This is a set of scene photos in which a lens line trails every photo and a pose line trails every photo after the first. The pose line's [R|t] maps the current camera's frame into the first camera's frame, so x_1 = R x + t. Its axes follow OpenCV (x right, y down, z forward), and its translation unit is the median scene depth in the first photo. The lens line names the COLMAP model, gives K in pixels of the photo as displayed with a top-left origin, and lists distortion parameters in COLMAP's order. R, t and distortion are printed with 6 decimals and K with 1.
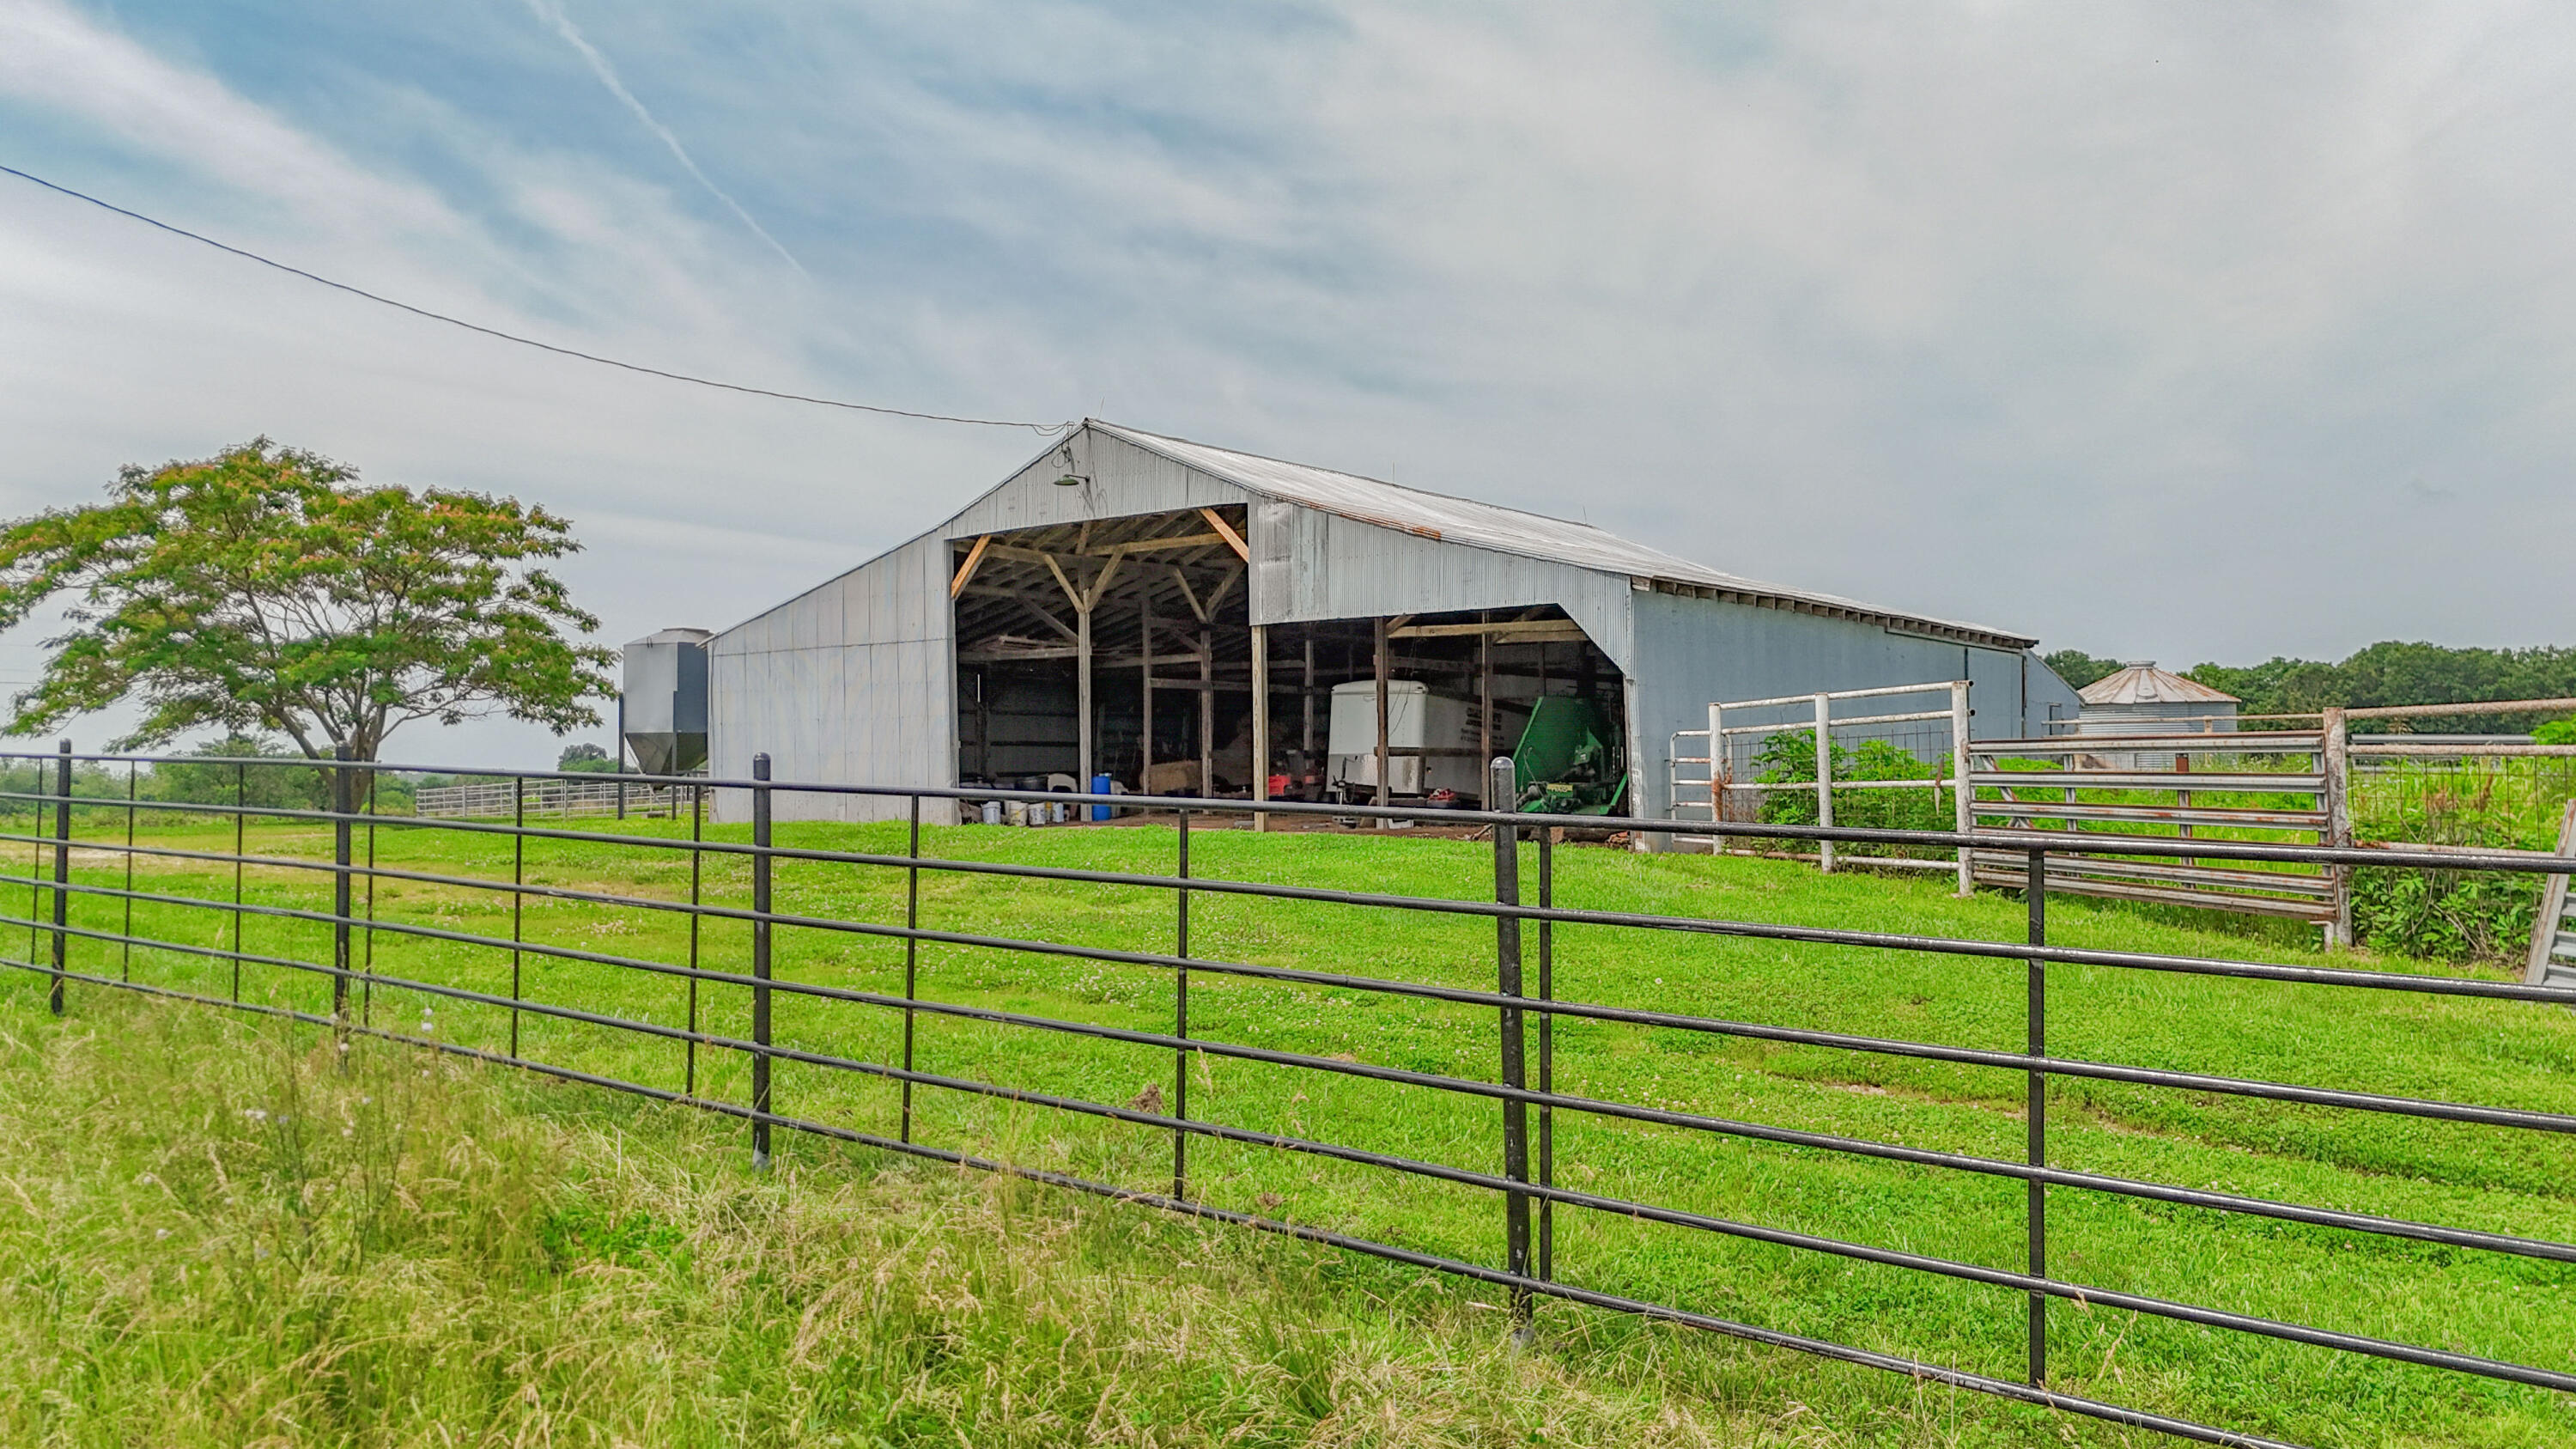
lens RADIAL K [[1912.7, 0, 1282.4], [0, 1912.7, 722.6], [0, 0, 1]] dist [0.069352, -0.071237]
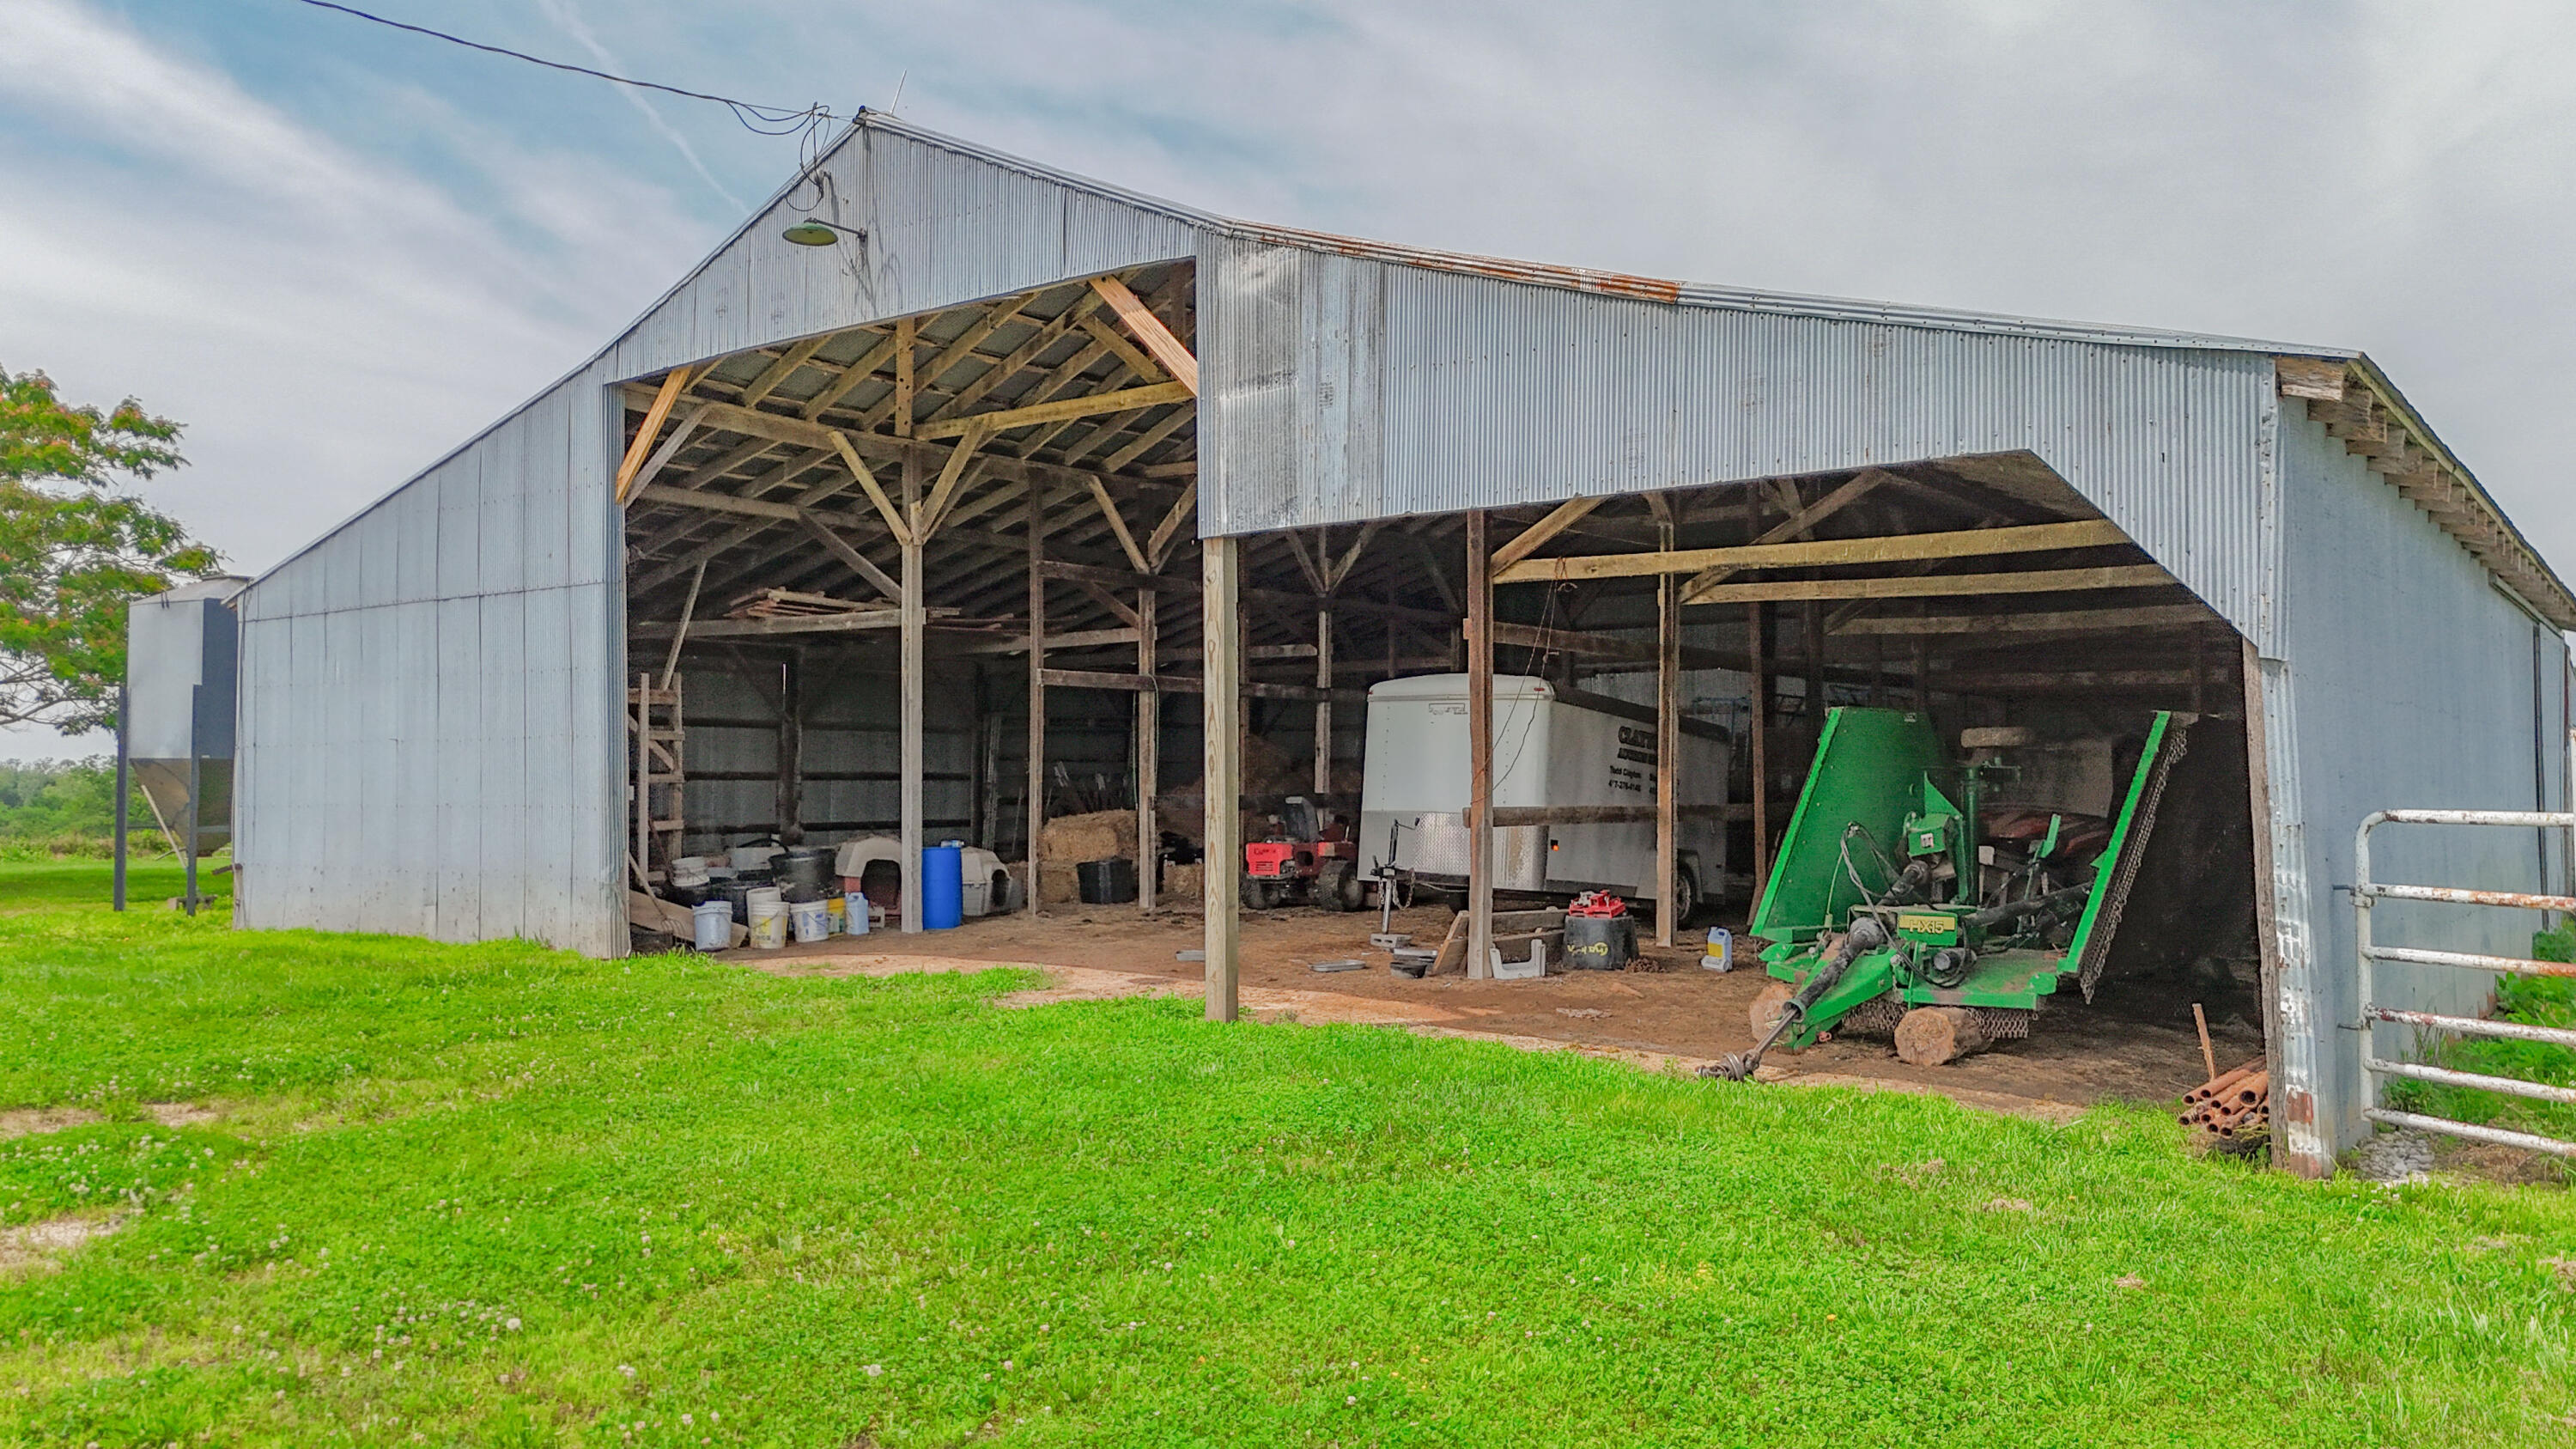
lens RADIAL K [[1912.7, 0, 1282.4], [0, 1912.7, 722.6], [0, 0, 1]] dist [0.069352, -0.071237]
pose [[0.999966, 0.007724, -0.003050, 0.003027], [-0.007739, 0.999958, -0.004913, -0.005723], [0.003012, 0.004937, 0.999983, 0.474259]]
